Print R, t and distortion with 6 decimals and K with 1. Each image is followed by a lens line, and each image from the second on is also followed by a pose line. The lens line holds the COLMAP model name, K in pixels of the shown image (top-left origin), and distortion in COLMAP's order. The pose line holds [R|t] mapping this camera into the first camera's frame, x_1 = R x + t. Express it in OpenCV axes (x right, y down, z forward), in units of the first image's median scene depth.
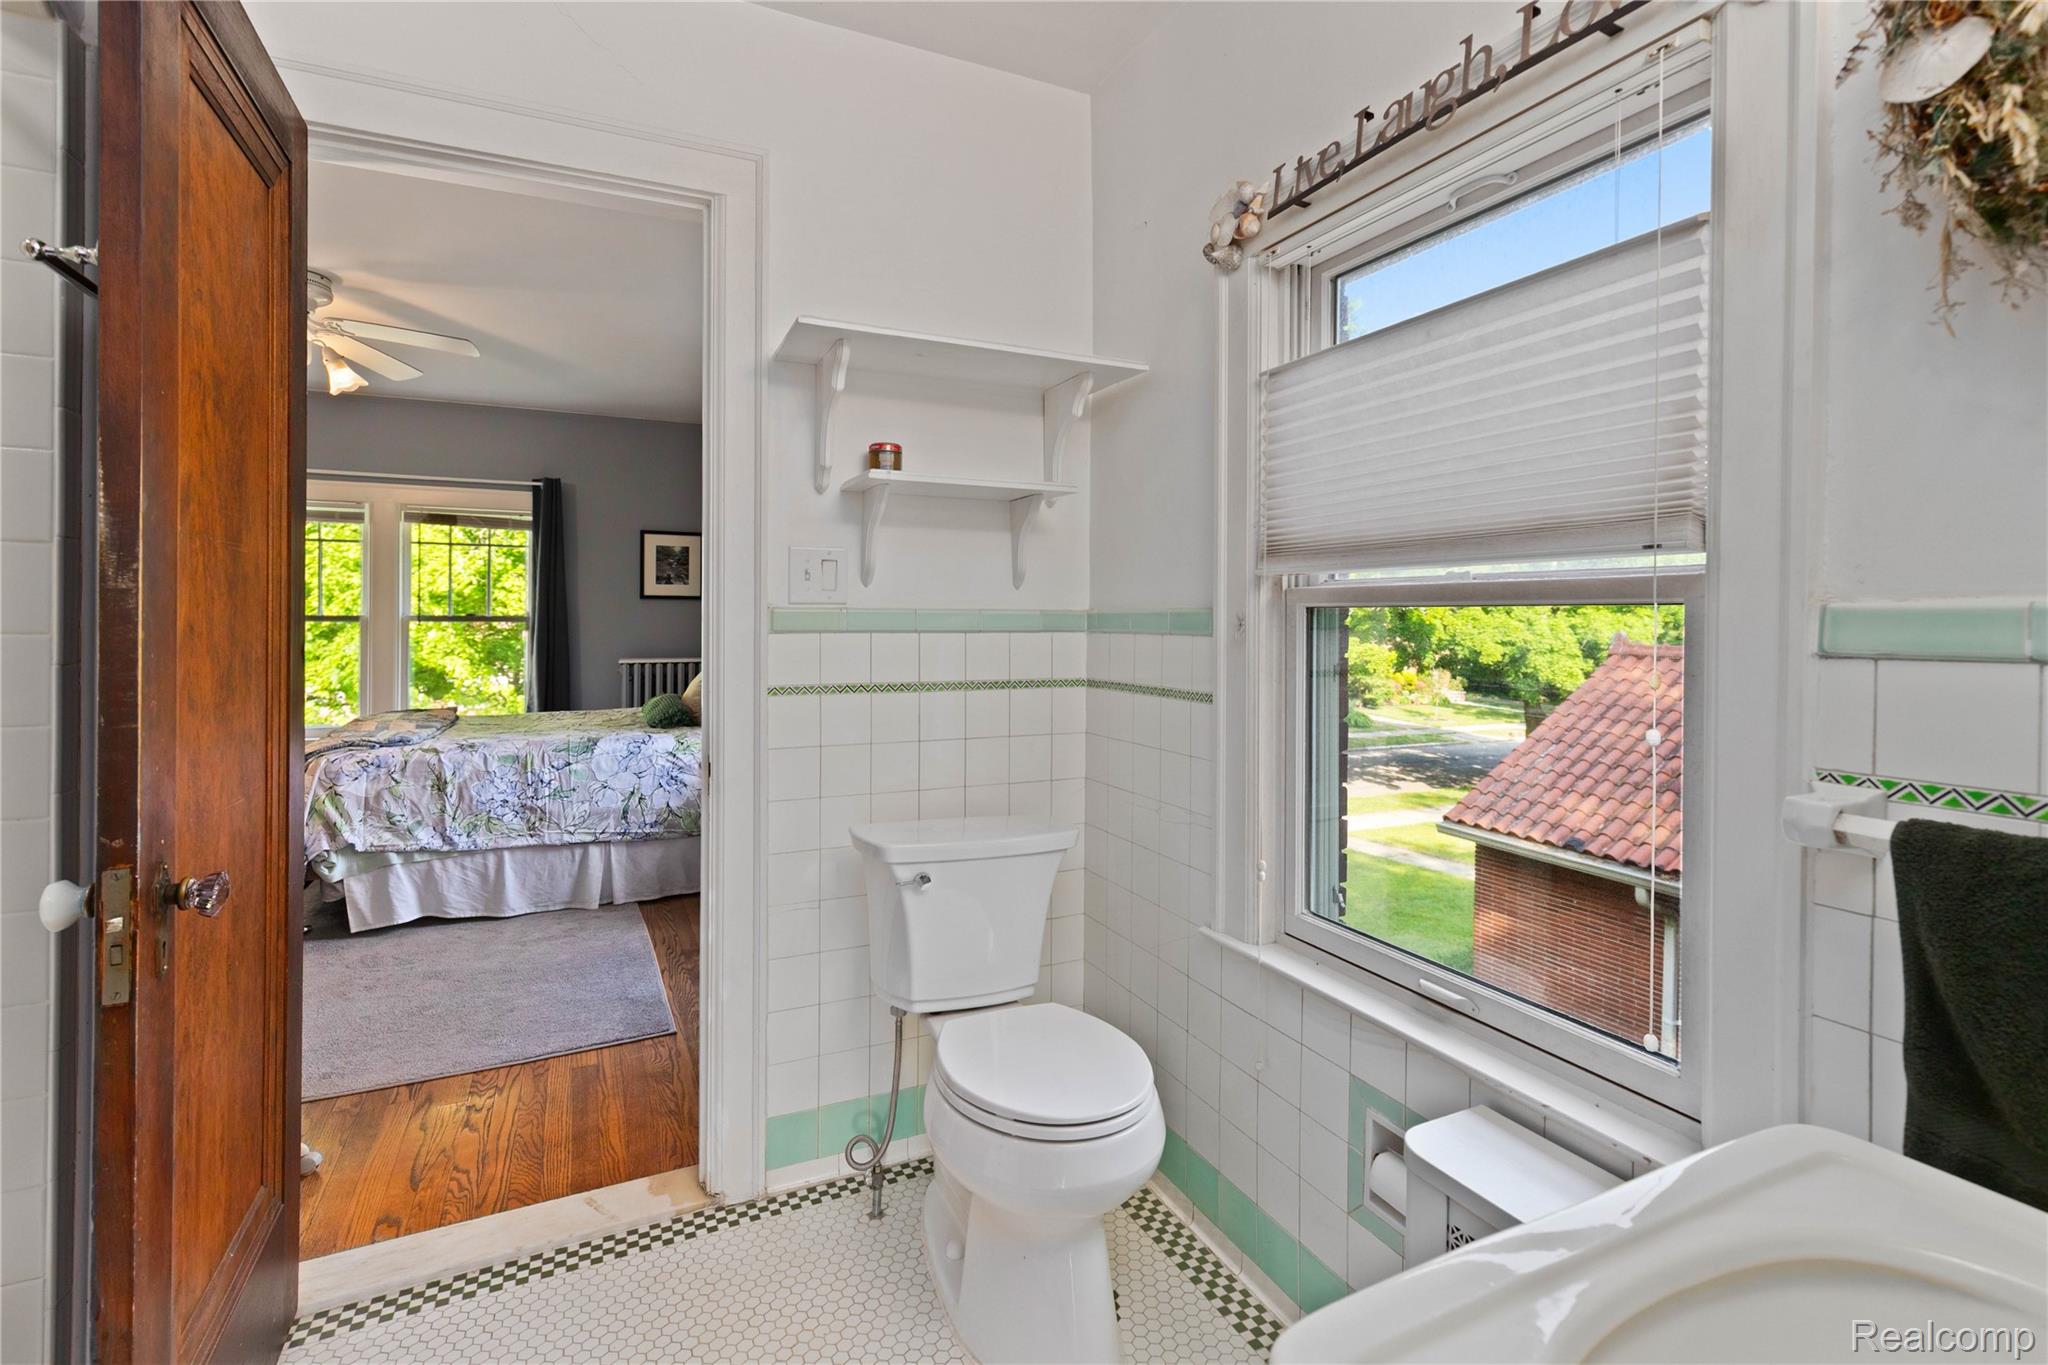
lens RADIAL K [[944.2, 0, 1012.0], [0, 944.2, 610.5], [0, 0, 1]] dist [0.005093, -0.001006]
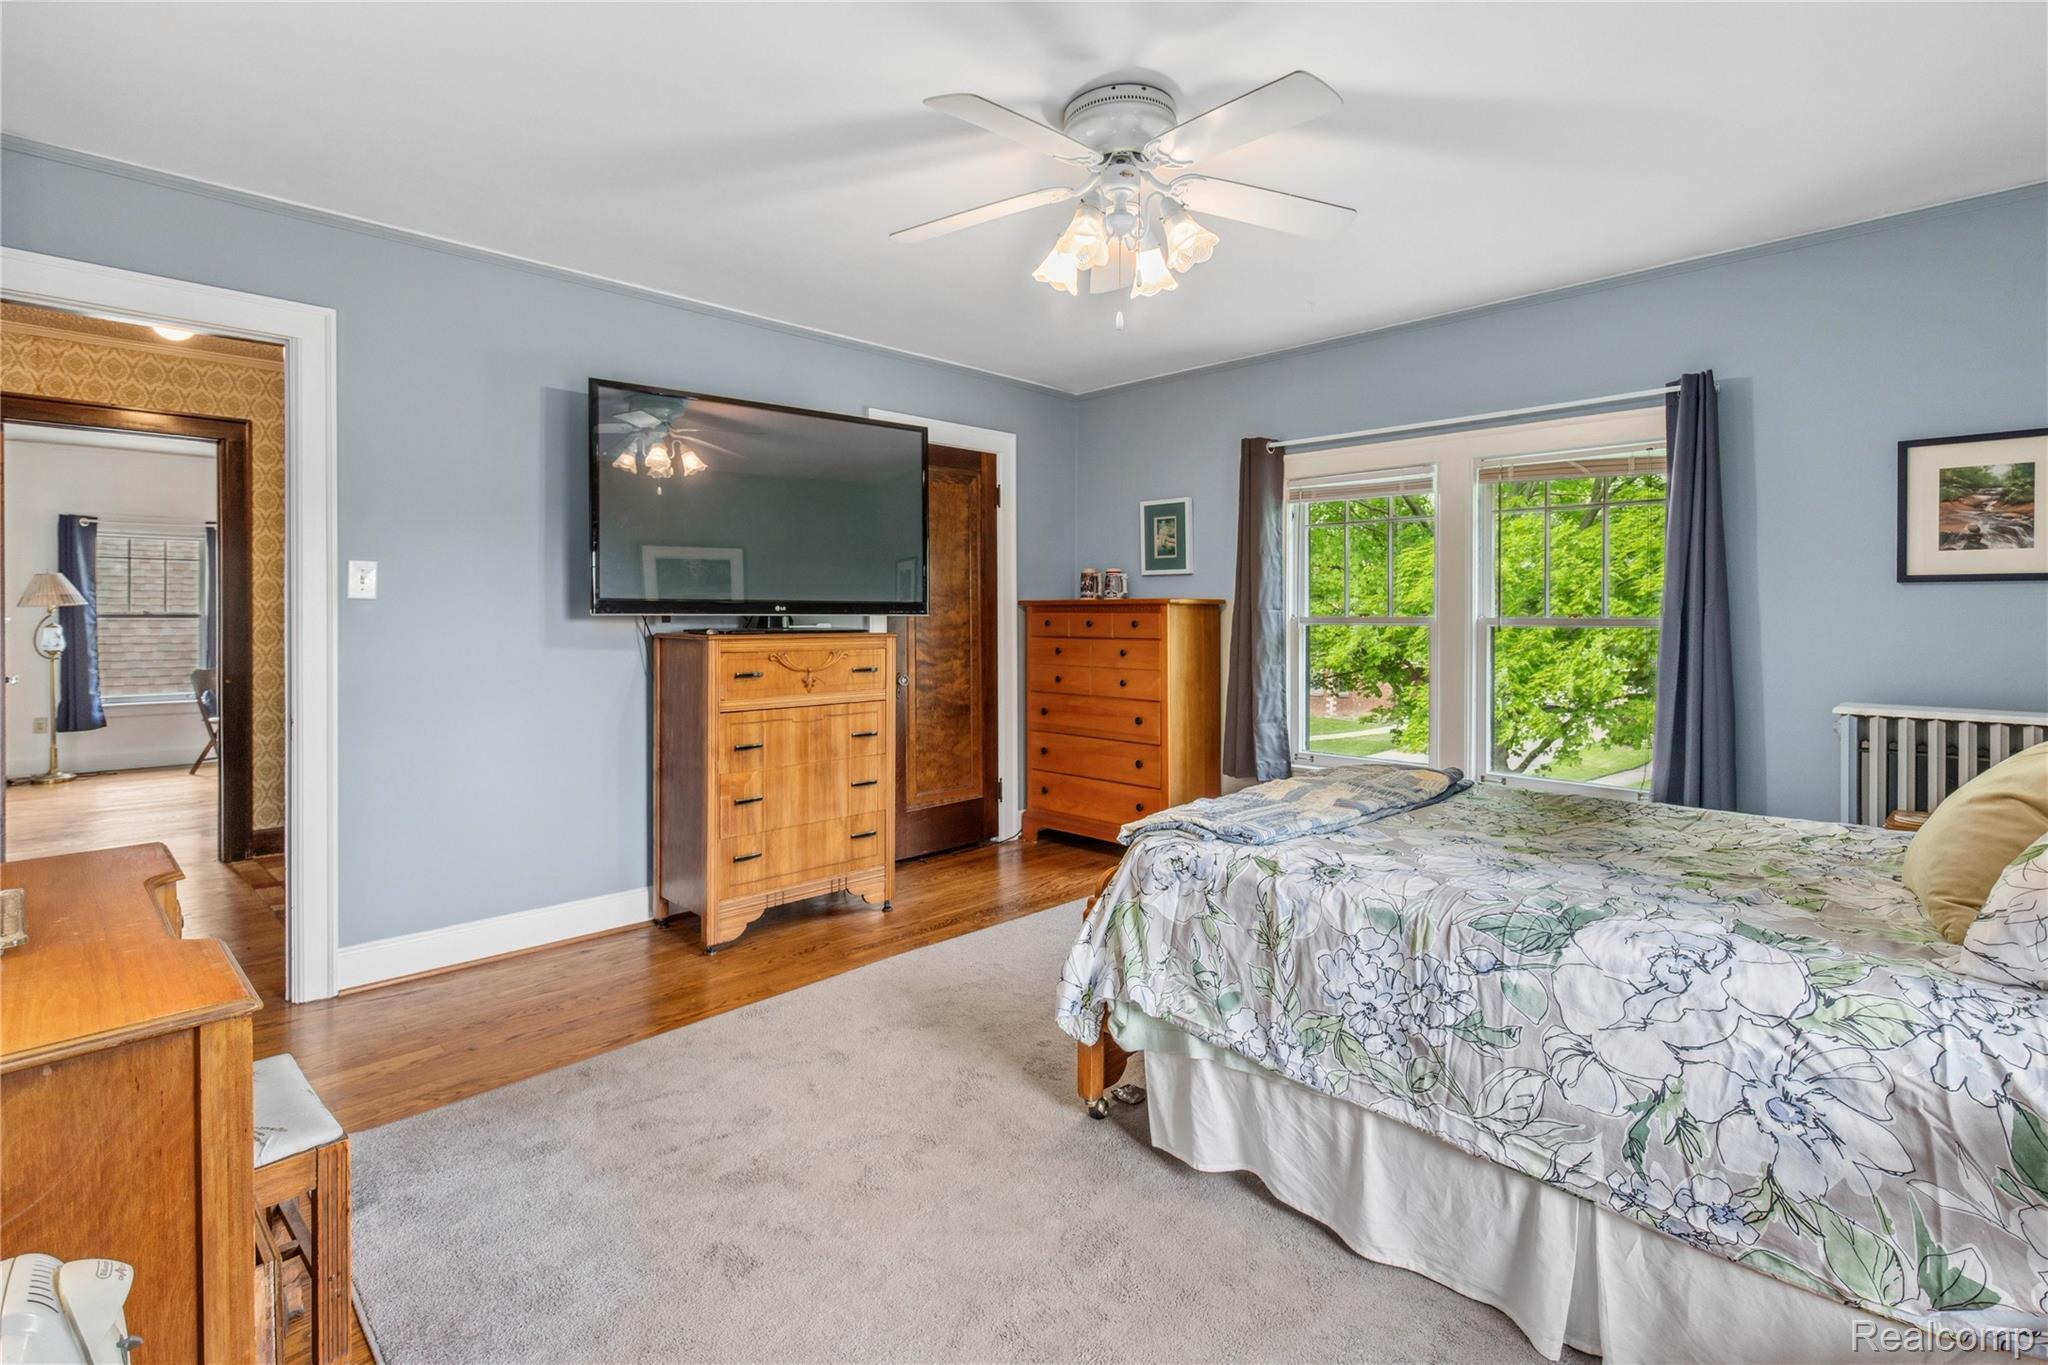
lens RADIAL K [[944.2, 0, 1063.7], [0, 944.2, 610.2], [0, 0, 1]] dist [0.005093, -0.001006]
pose [[0.354855, -0.007152, -0.934894, -0.143989], [0.006042, 0.999967, -0.005356, 0.003256], [0.934902, -0.003748, 0.354887, 0.686599]]
